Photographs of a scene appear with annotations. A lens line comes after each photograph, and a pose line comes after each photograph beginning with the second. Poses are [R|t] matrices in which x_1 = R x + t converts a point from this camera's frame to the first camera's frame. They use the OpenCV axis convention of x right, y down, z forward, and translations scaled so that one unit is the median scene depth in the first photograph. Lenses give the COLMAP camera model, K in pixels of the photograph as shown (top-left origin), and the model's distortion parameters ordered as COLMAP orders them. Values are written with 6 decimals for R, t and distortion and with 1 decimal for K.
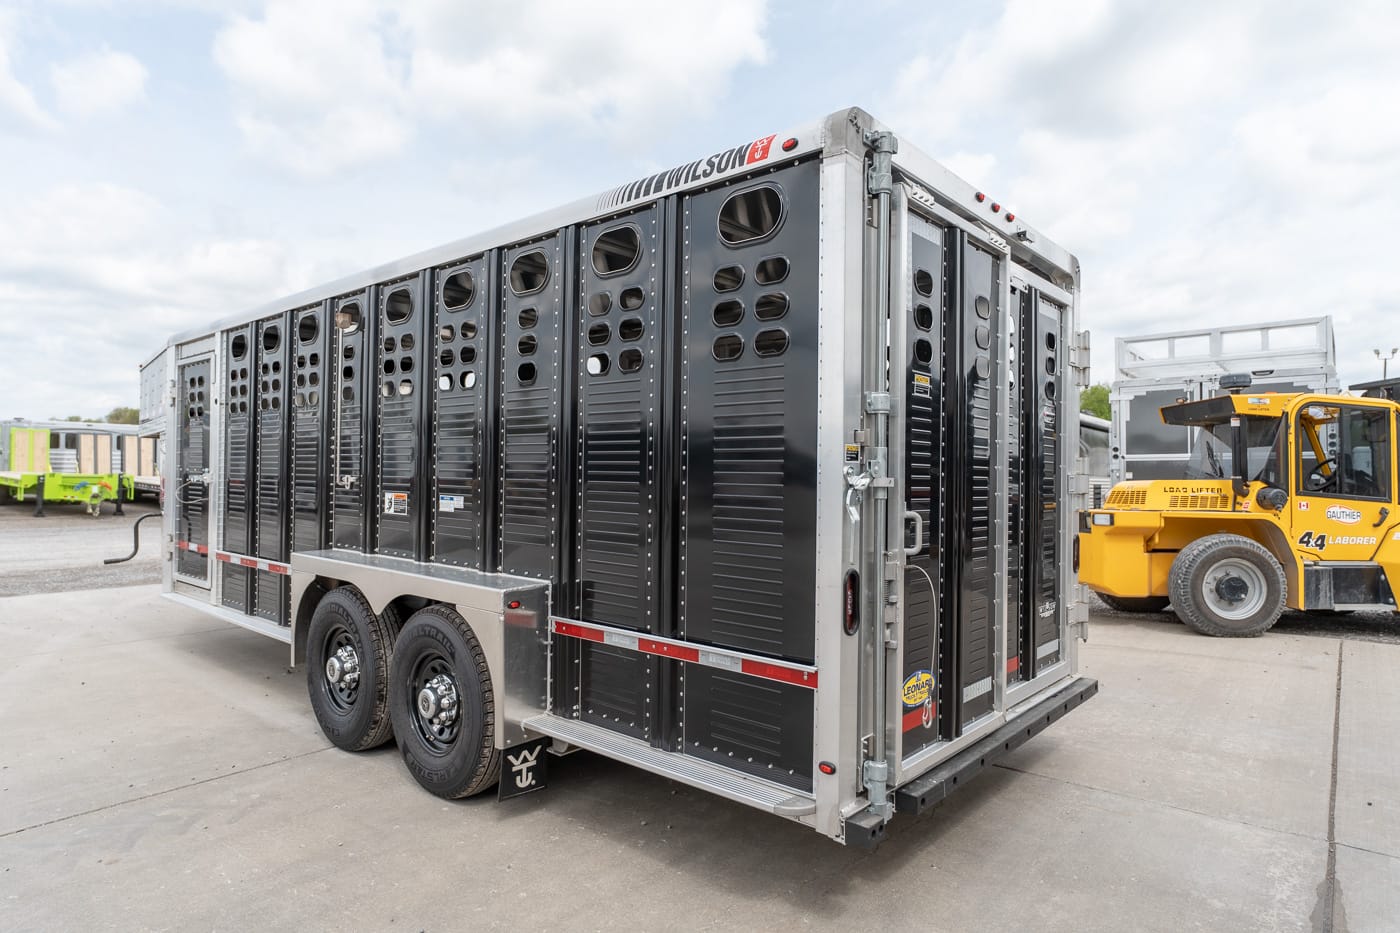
lens RADIAL K [[798.6, 0, 690.6], [0, 798.6, 464.3], [0, 0, 1]] dist [0.000381, 0.001150]
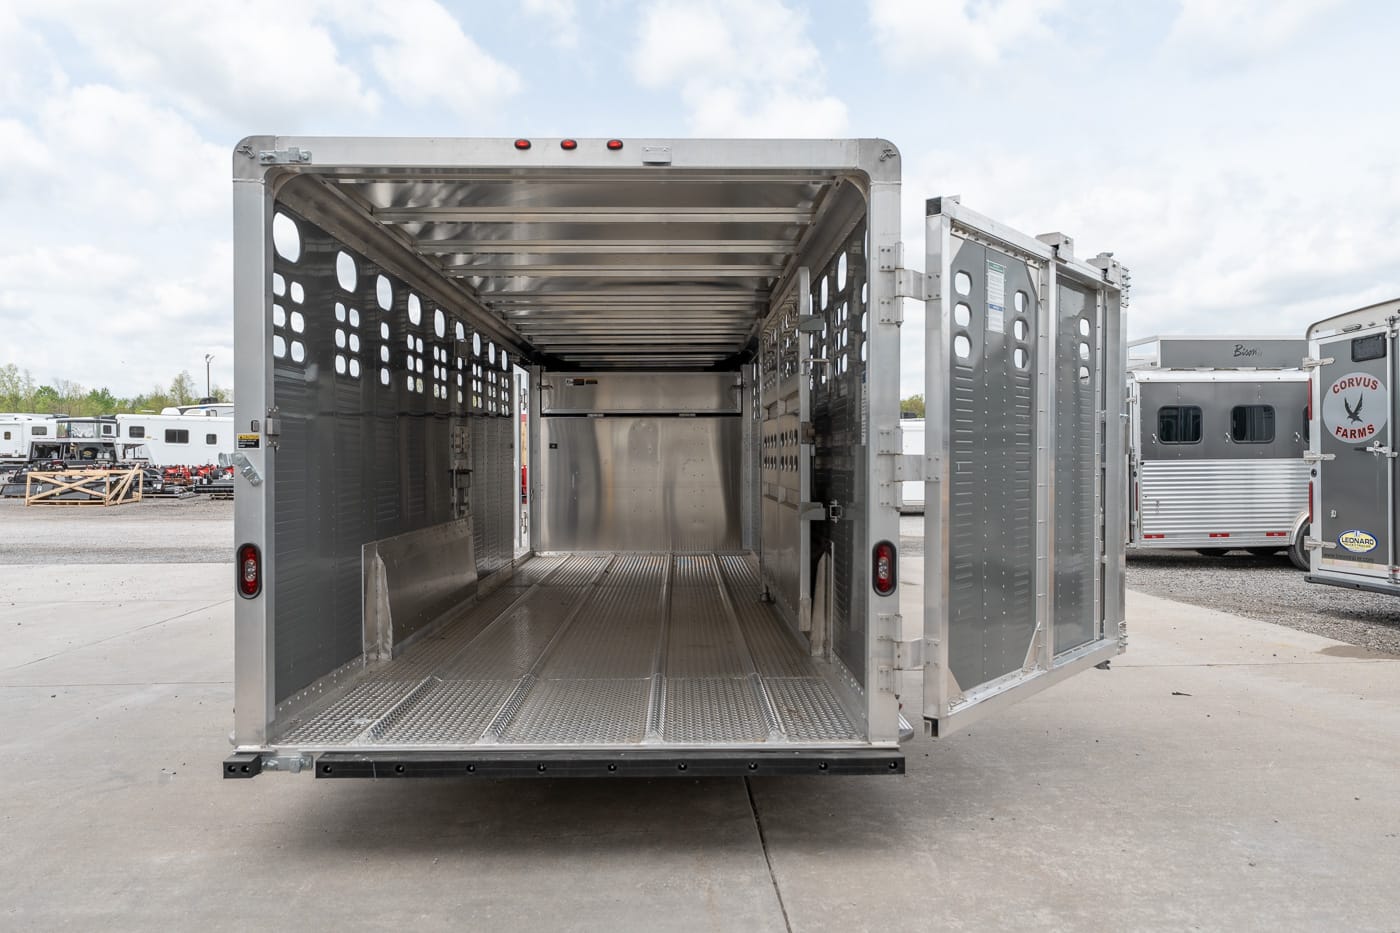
lens RADIAL K [[916.8, 0, 687.1], [0, 916.8, 460.2], [0, 0, 1]] dist [0.000605, 0.002867]
pose [[0.674816, -0.013219, -0.737868, 1.108281], [0.020064, 0.999799, 0.000438, 0.017640], [0.737713, -0.015101, 0.674945, 0.396464]]
